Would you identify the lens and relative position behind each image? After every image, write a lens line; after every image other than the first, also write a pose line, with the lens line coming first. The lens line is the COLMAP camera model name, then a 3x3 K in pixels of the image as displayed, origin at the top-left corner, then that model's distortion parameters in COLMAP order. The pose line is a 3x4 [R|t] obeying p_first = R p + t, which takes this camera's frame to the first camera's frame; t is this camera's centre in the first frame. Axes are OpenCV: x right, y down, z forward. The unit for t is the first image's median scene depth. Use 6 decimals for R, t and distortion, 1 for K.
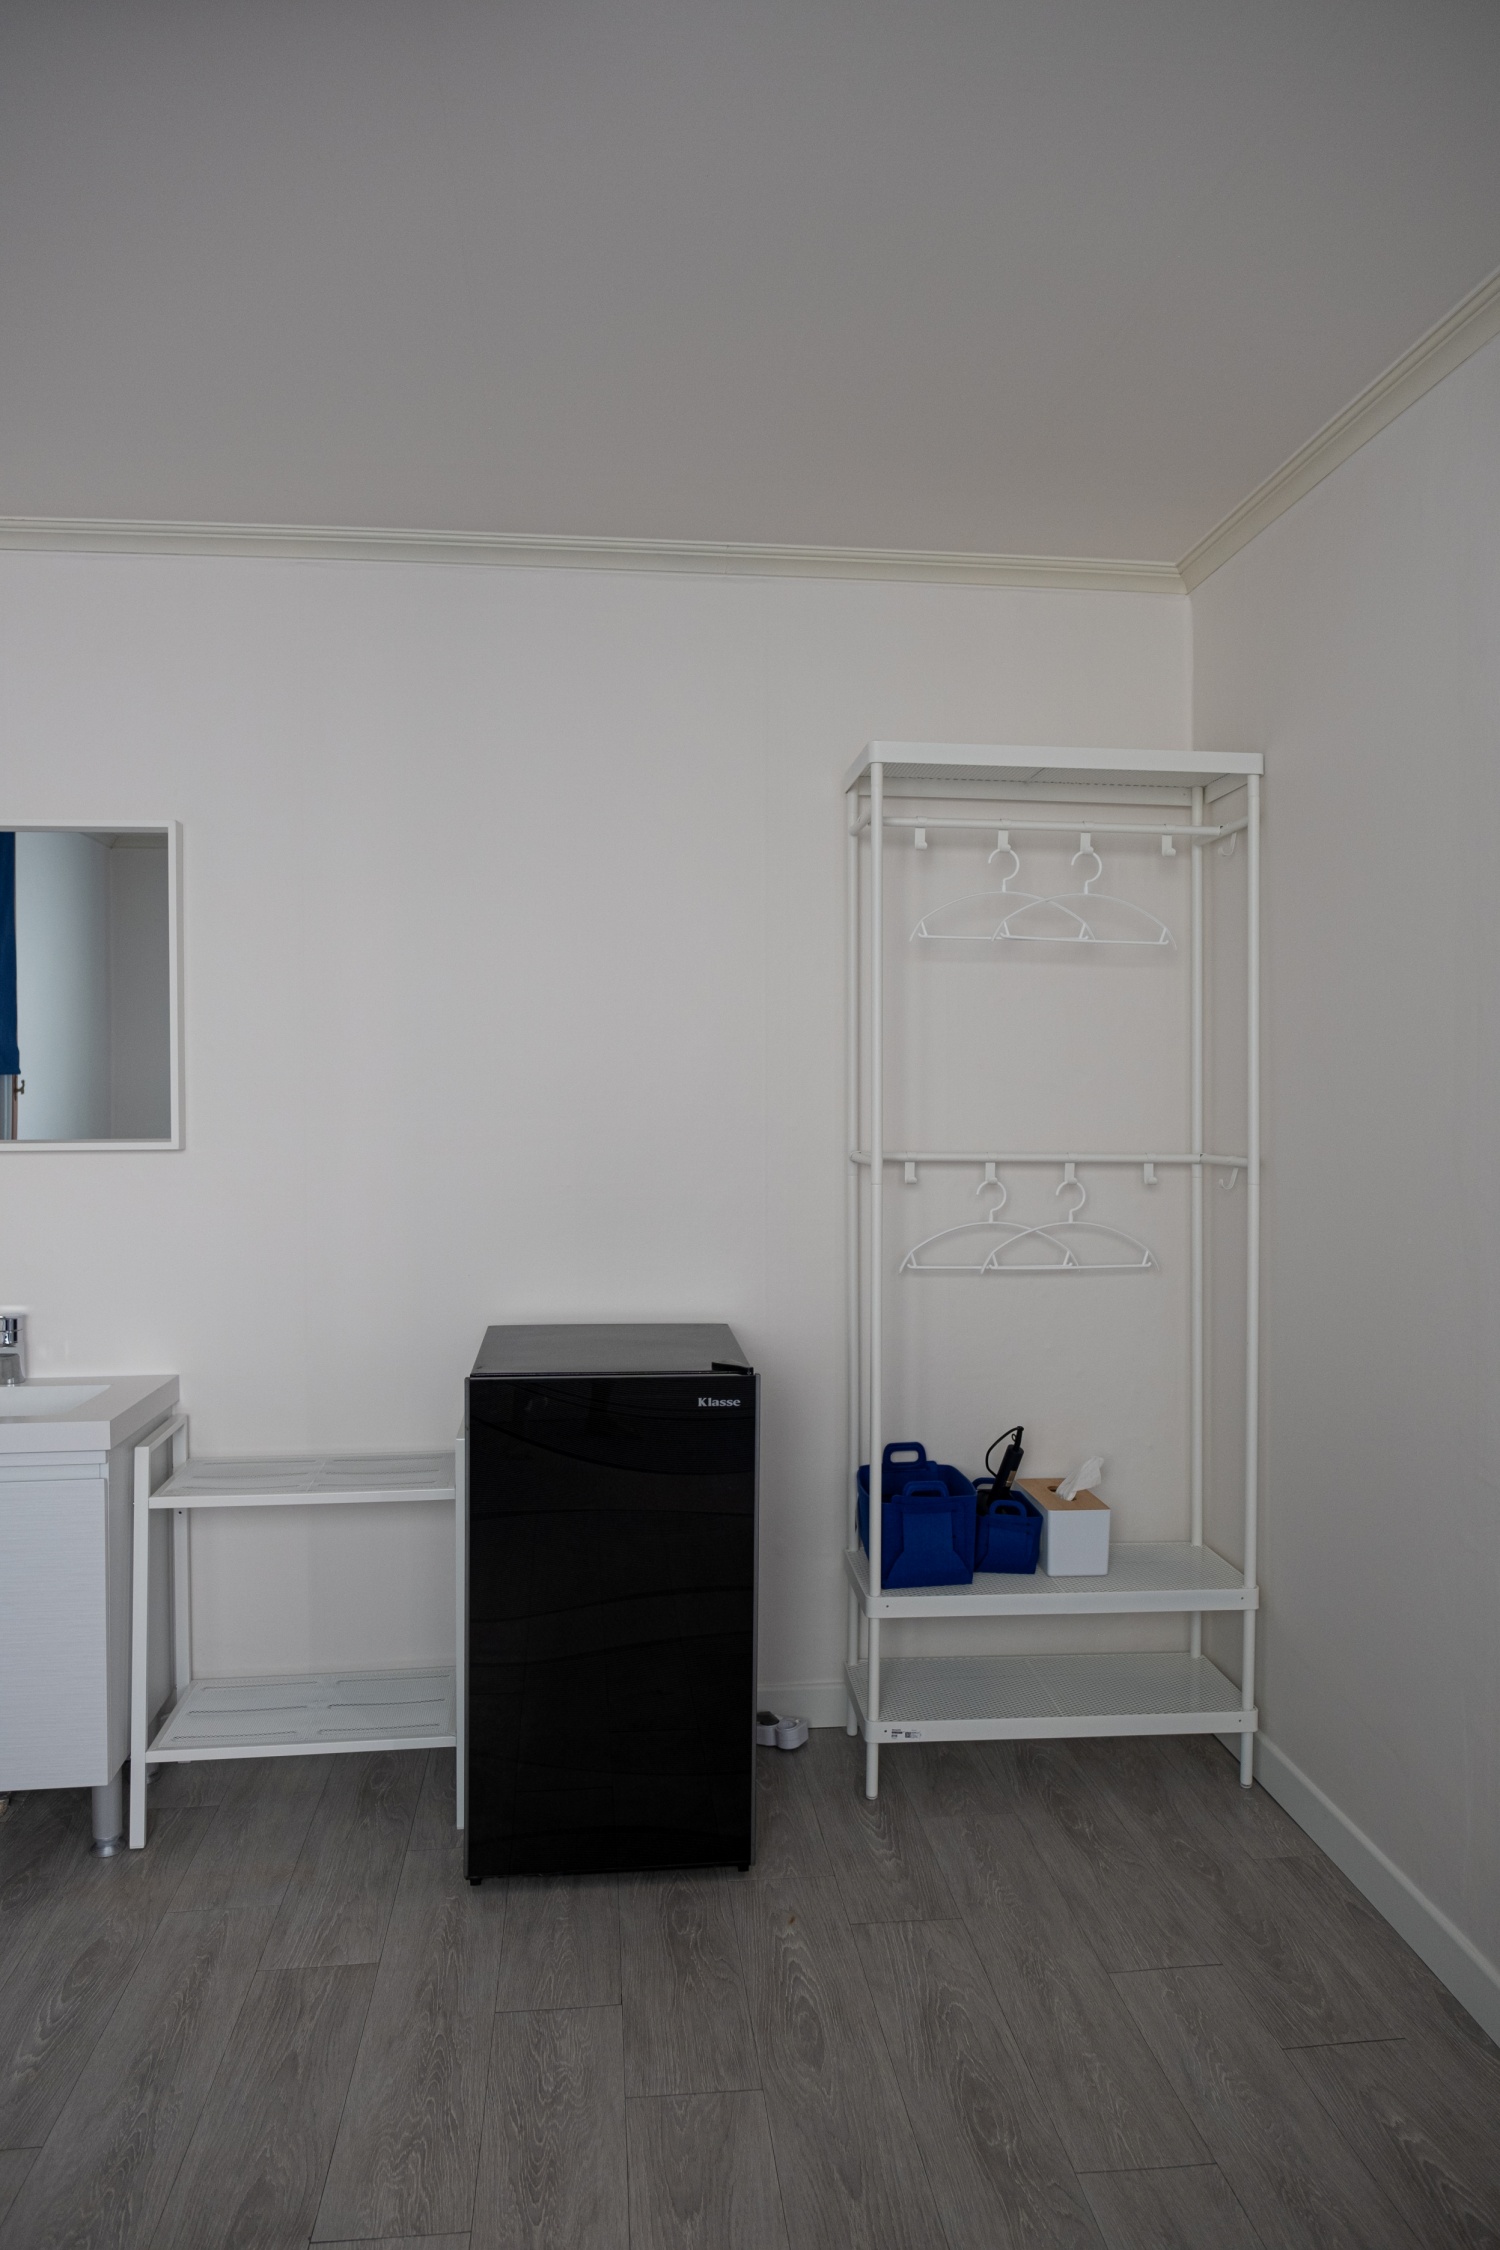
lens RADIAL K [[1506.3, 0, 745.4], [0, 1506.3, 1133.4], [0, 0, 1]] dist [-0.005911, -0.004481]
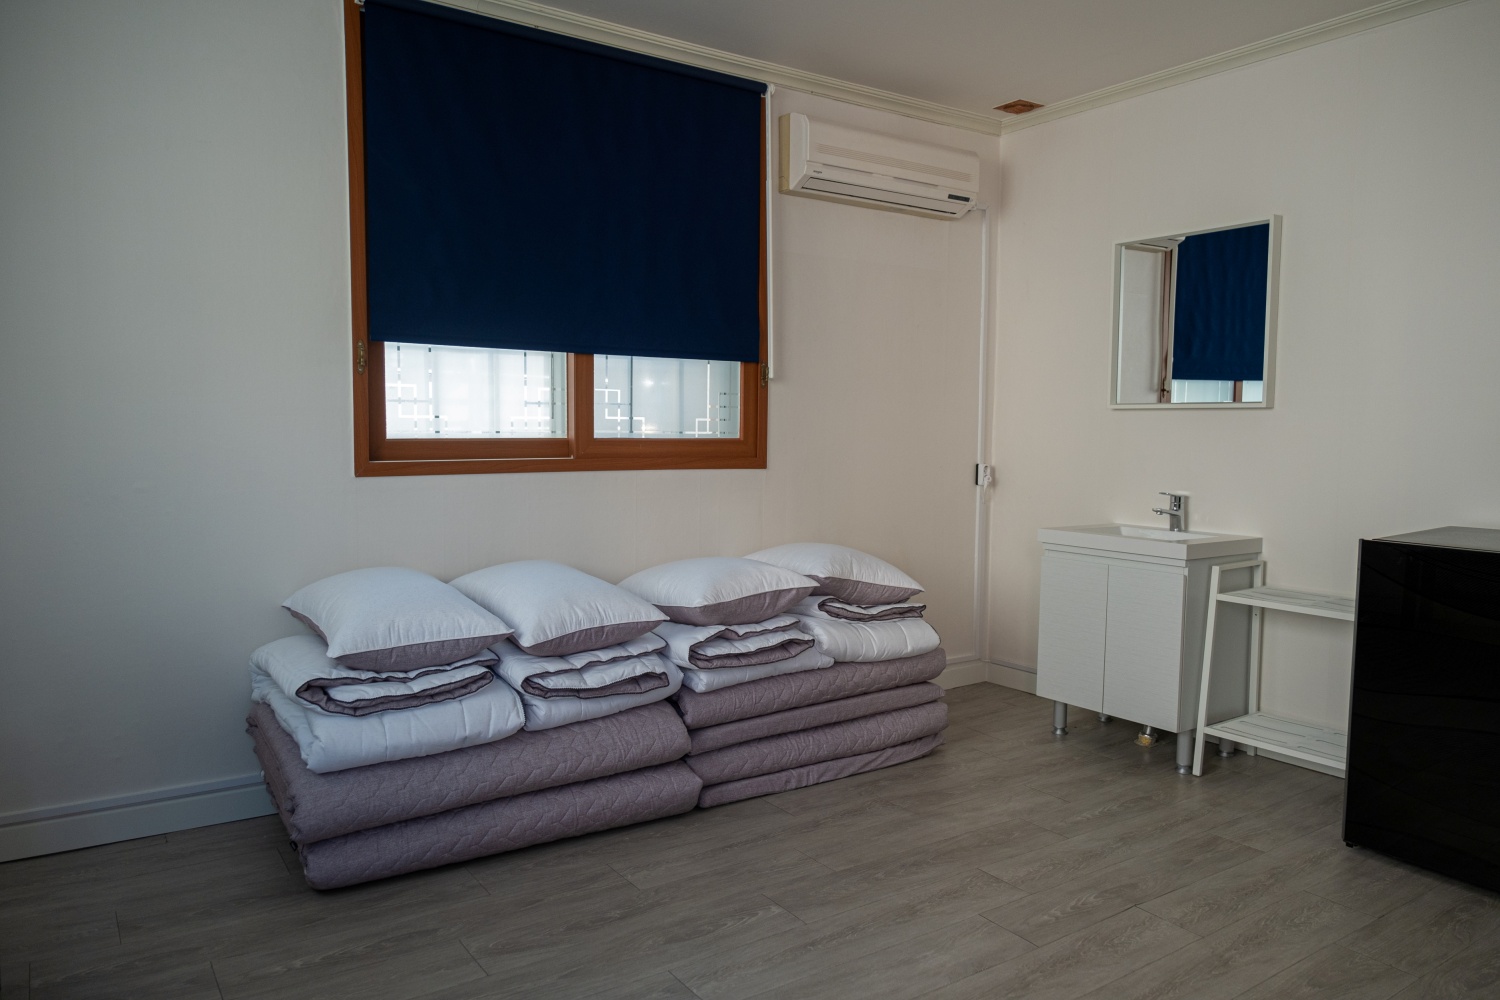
lens RADIAL K [[1004.2, 0, 773.4], [0, 1004.2, 514.8], [0, 0, 1]] dist [-0.005911, -0.004481]
pose [[0.495872, 0.091370, -0.863576, 0.393515], [-0.024174, 0.995516, 0.091448, 0.047178], [0.868059, -0.024470, 0.495857, -0.081082]]
